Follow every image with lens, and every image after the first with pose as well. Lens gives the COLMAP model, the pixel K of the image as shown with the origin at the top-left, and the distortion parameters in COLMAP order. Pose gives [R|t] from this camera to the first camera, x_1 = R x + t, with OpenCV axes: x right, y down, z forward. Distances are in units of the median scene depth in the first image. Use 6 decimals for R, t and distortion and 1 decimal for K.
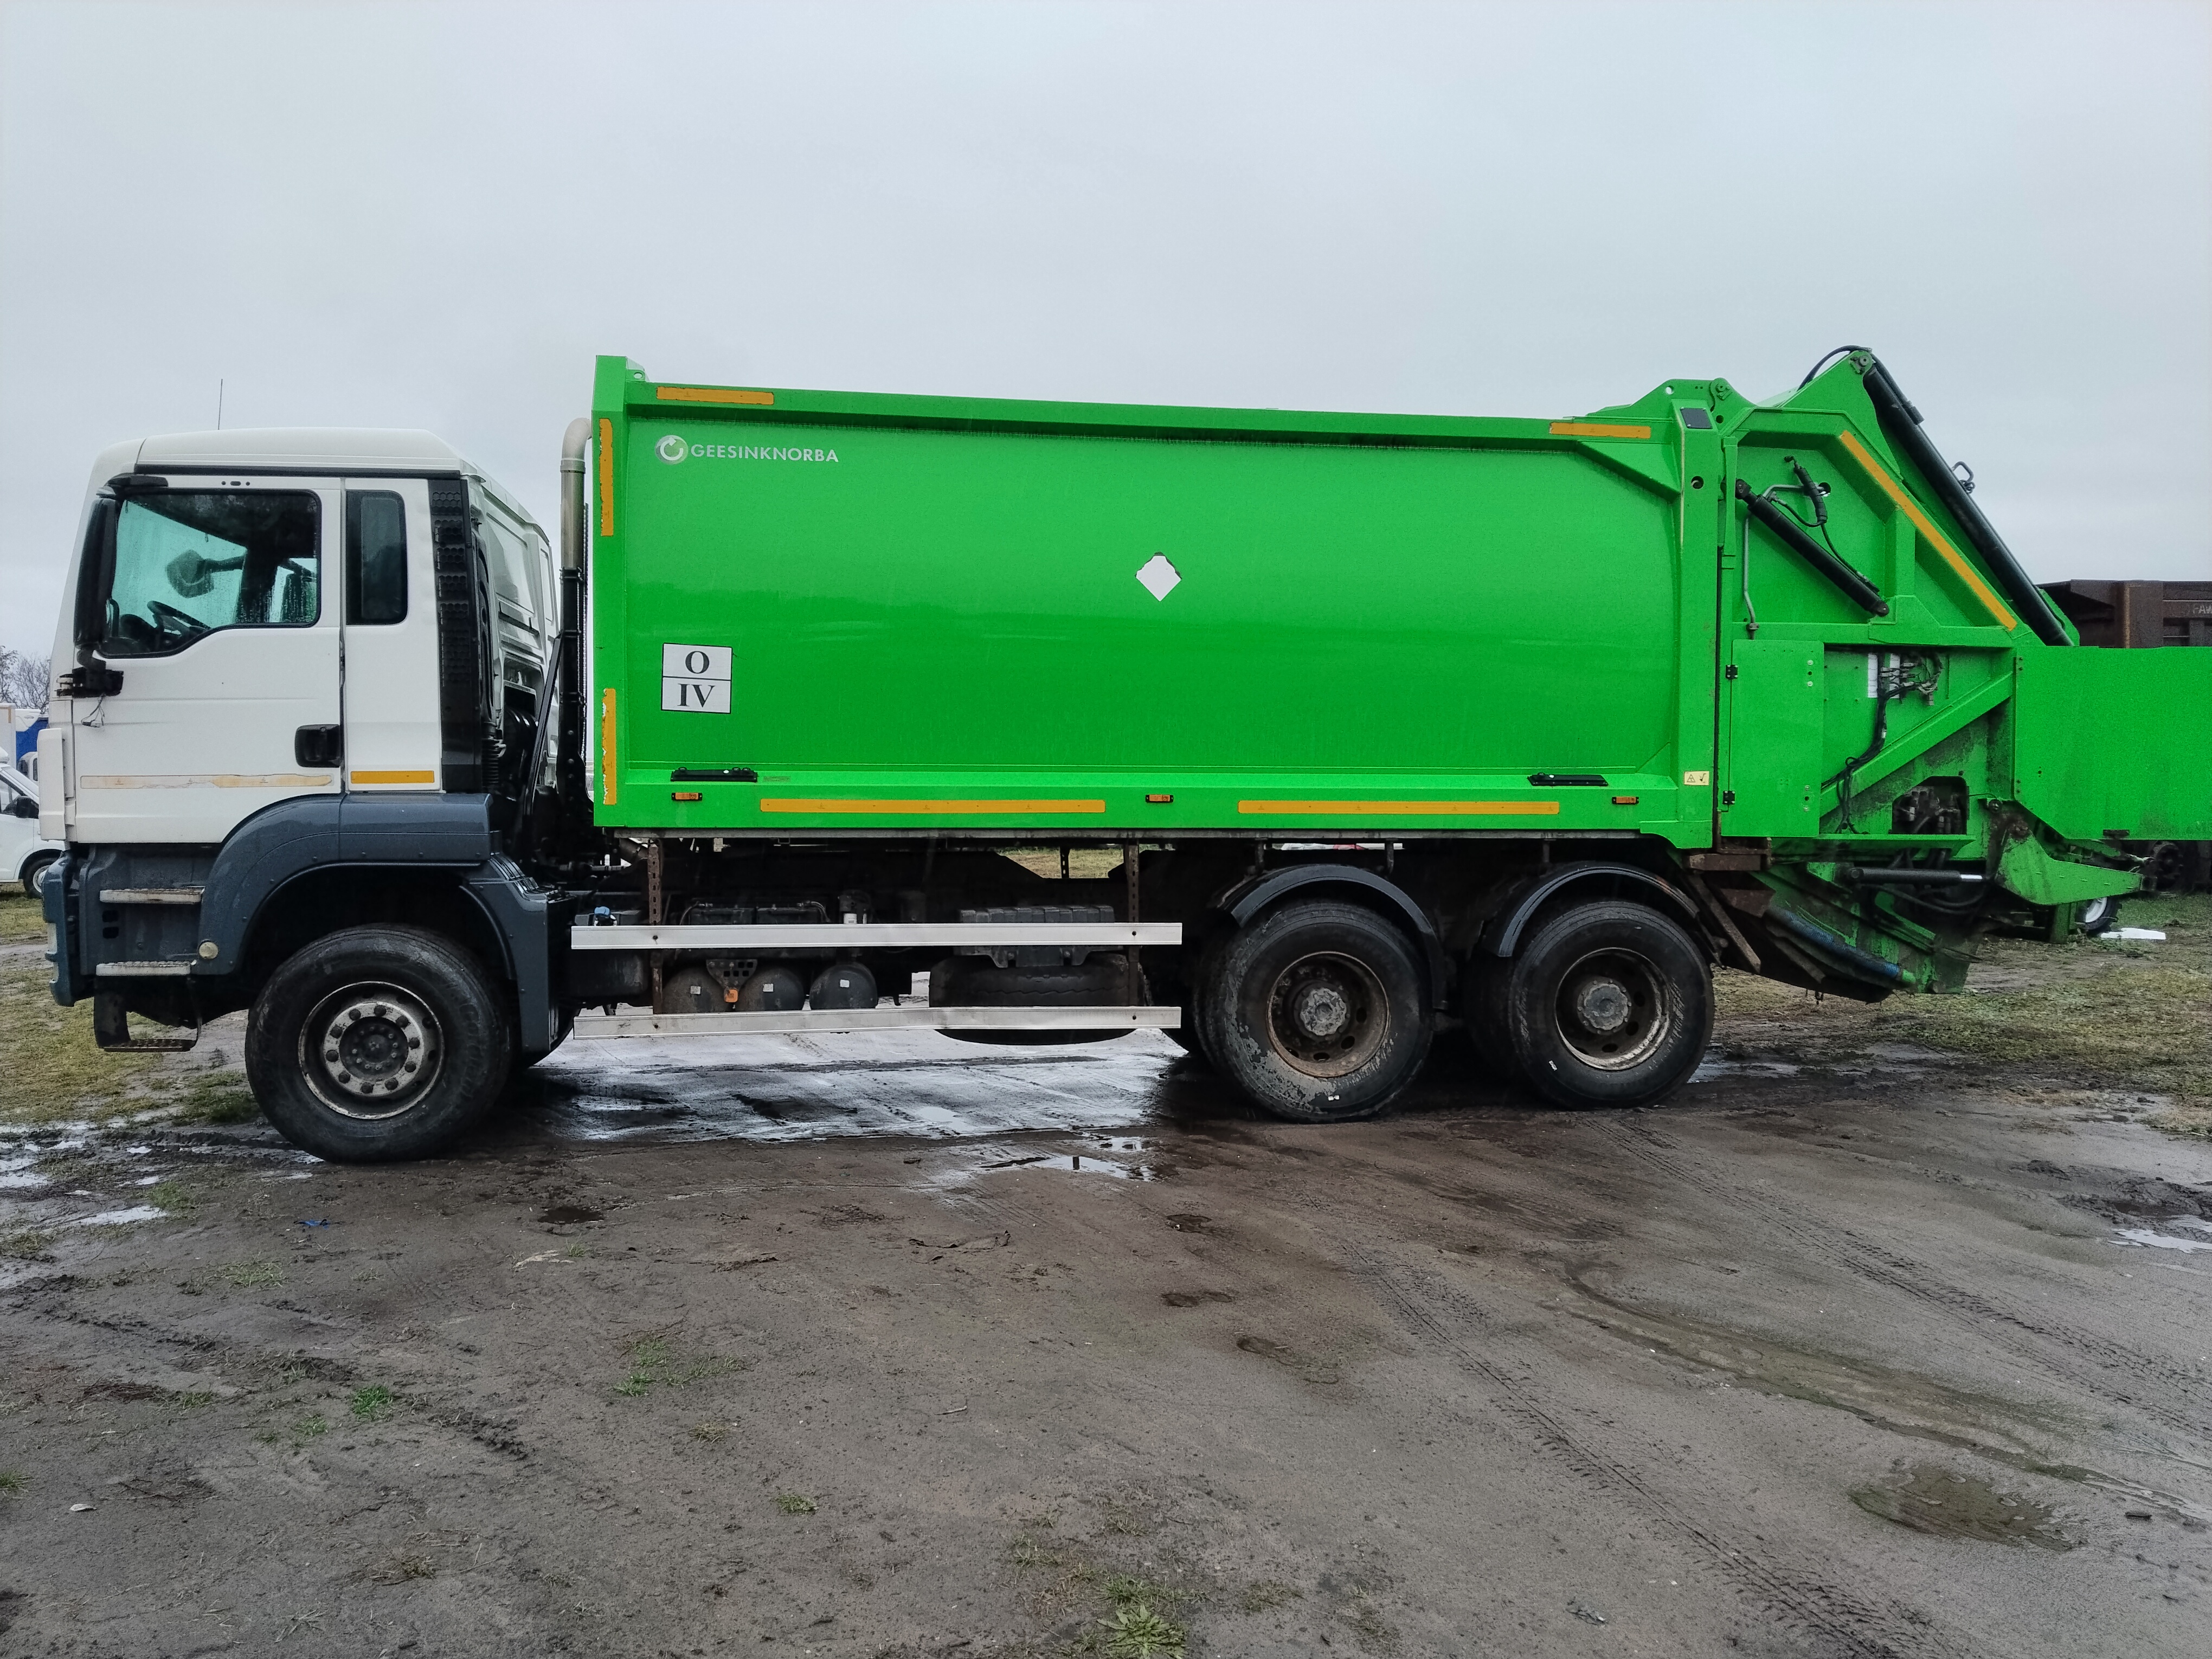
lens RADIAL K [[1701.9, 0, 1106.0], [0, 1701.9, 829.5], [0, 0, 1]] dist [0.120010, -0.225555]
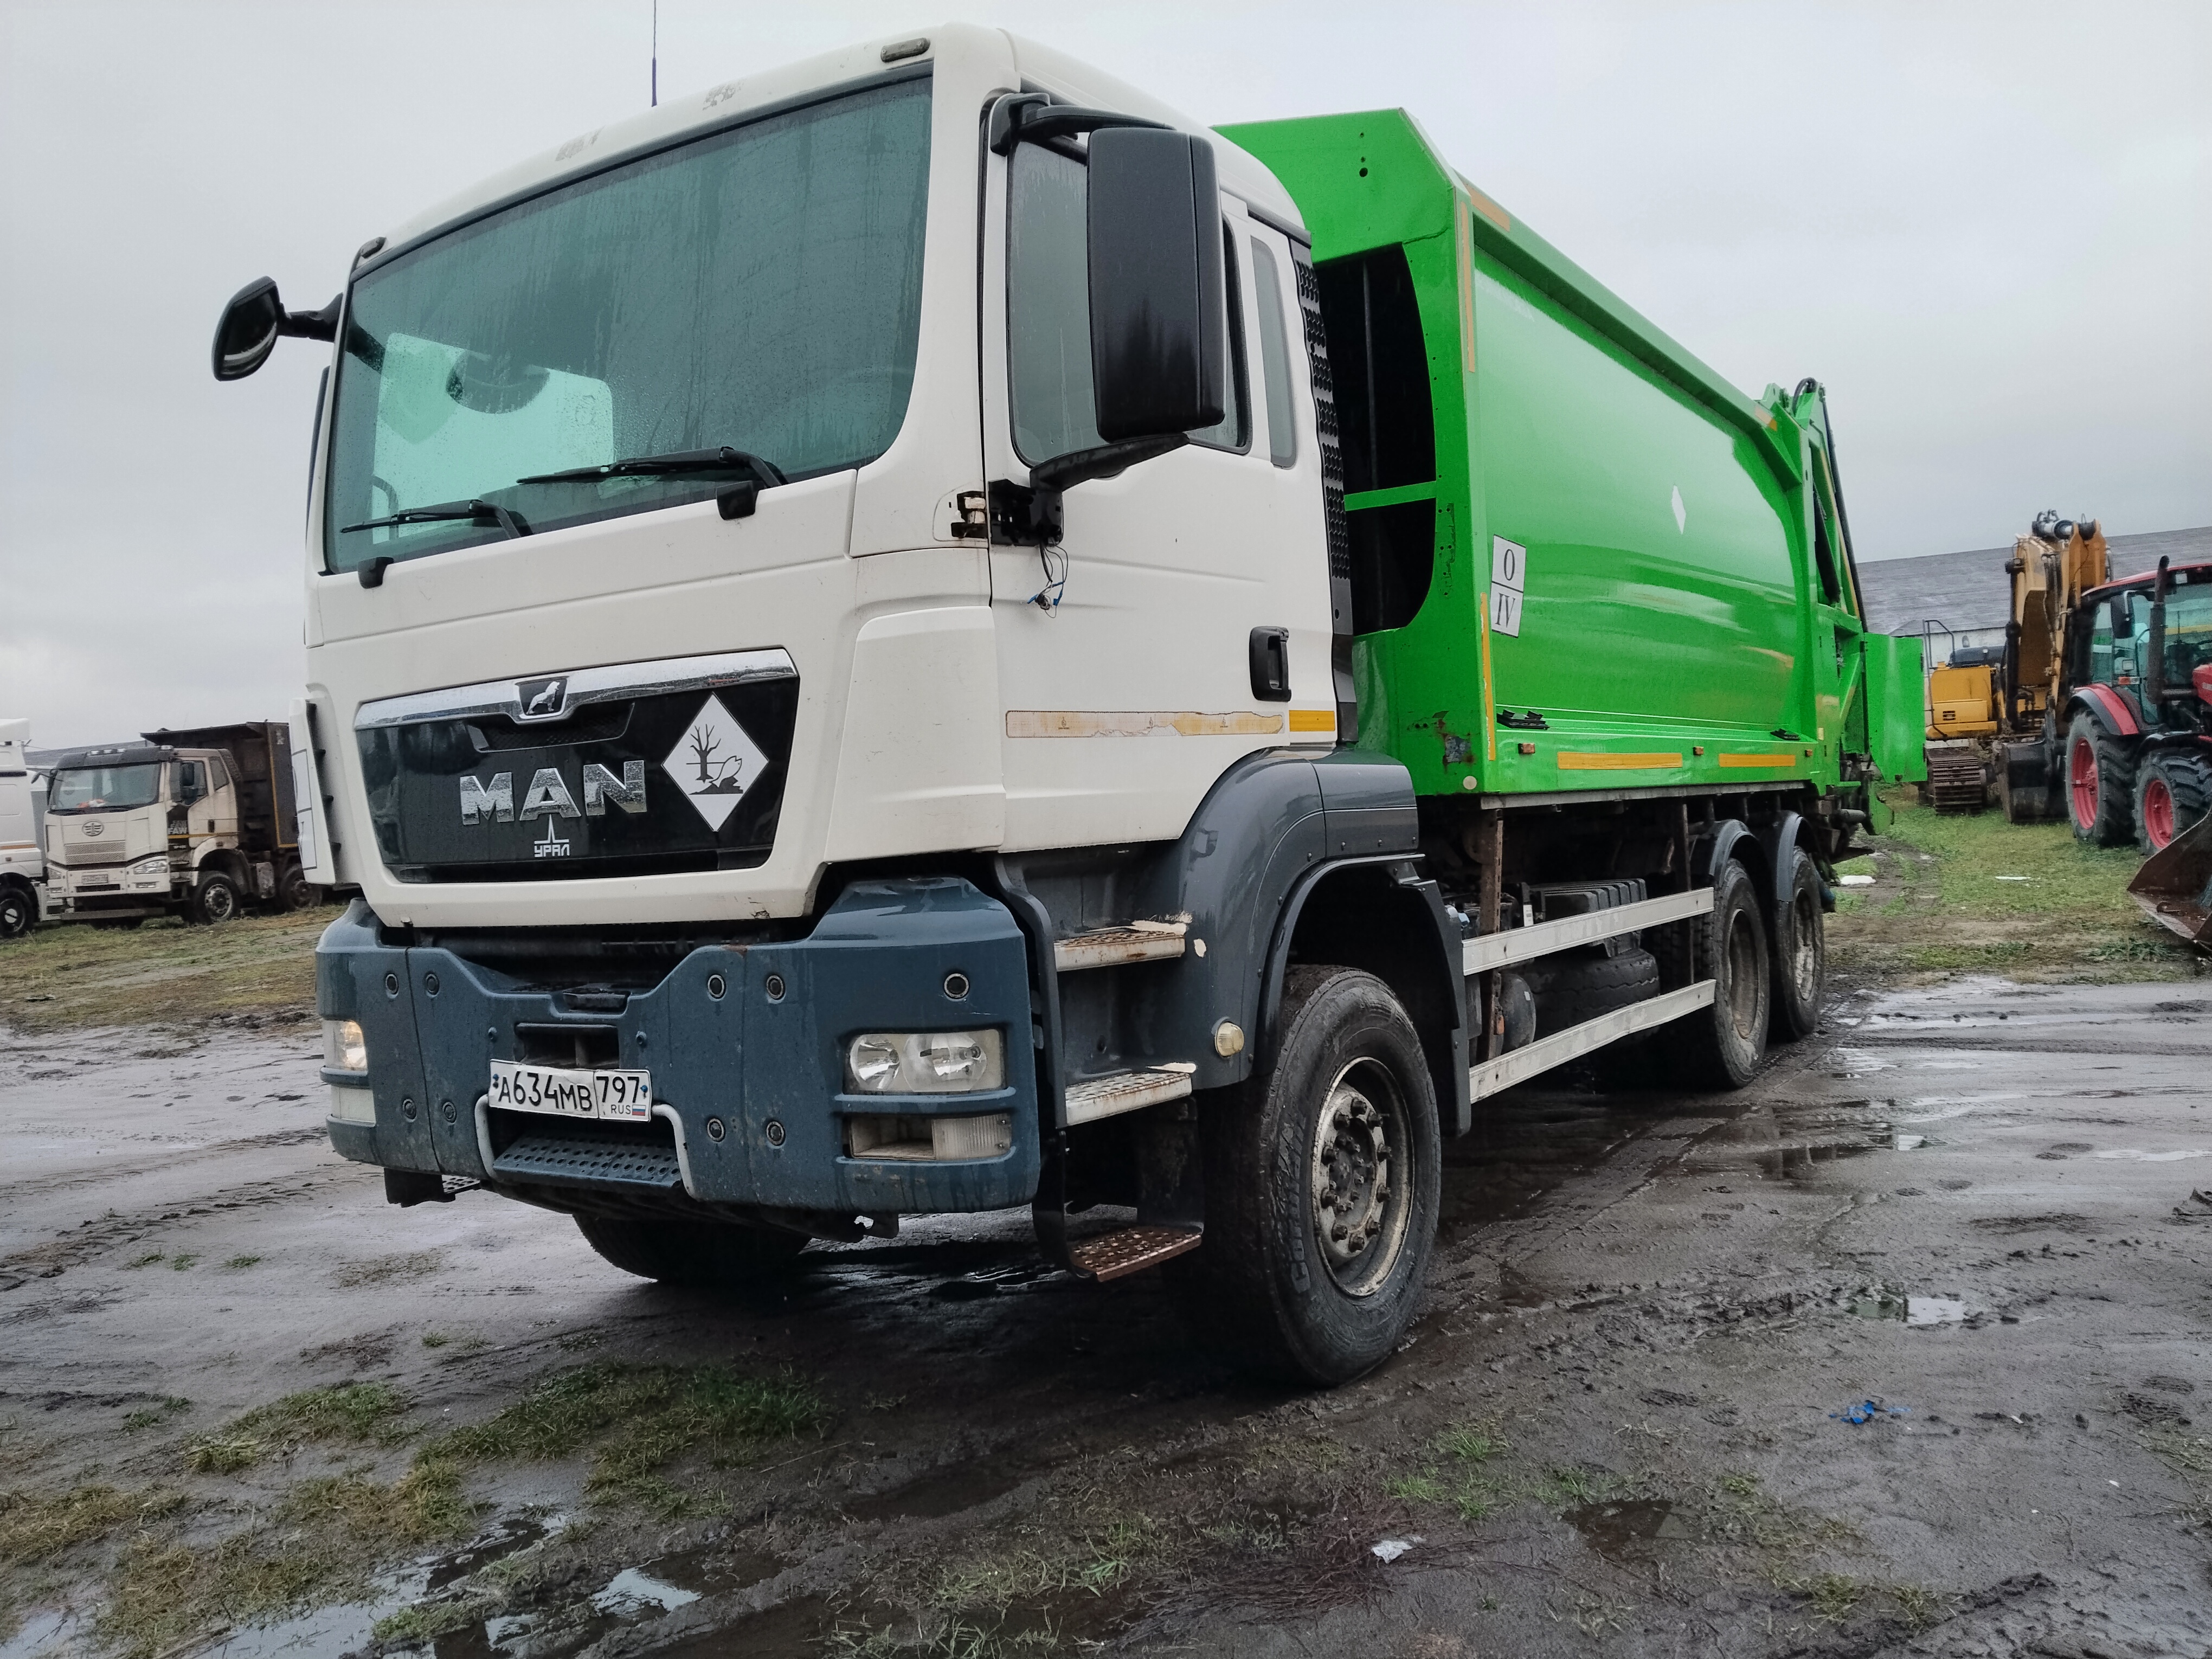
lens RADIAL K [[1701.9, 0, 1106.0], [0, 1701.9, 829.5], [0, 0, 1]] dist [0.120010, -0.225555]
pose [[0.671111, -0.044617, 0.740013, -0.913272], [0.069998, 0.997542, -0.003336, 0.004642], [-0.738045, 0.054039, 0.672584, 0.662257]]
